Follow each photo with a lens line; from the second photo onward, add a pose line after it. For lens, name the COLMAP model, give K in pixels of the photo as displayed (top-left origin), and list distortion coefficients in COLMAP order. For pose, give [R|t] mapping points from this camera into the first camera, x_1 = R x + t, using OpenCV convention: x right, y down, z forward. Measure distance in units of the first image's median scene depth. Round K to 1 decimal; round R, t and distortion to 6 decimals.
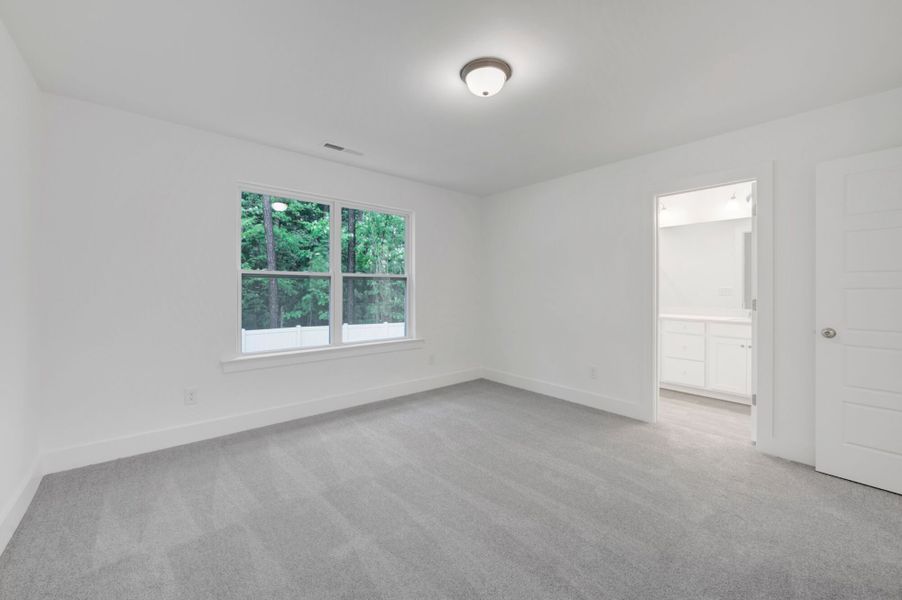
lens RADIAL K [[361.1, 0, 453.5], [0, 361.1, 291.0], [0, 0, 1]] dist [0.001056, 0.000057]
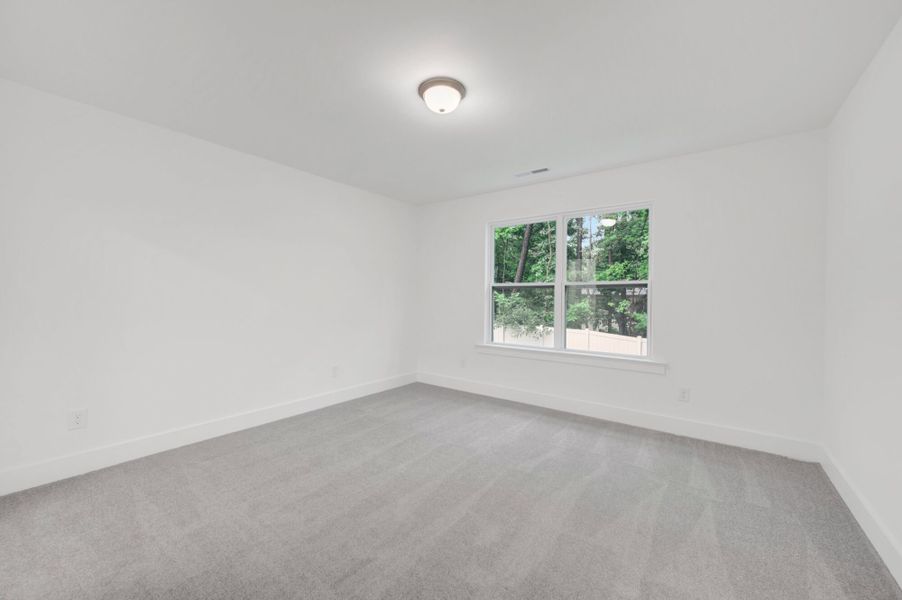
lens RADIAL K [[354.3, 0, 451.0], [0, 354.3, 300.0], [0, 0, 1]] dist [-0.000211, 0.000231]
pose [[0.217838, 0.016546, -0.975845, 0.625161], [-0.007187, 0.999856, 0.015349, -0.011717], [0.975958, 0.003670, 0.217926, 0.446946]]
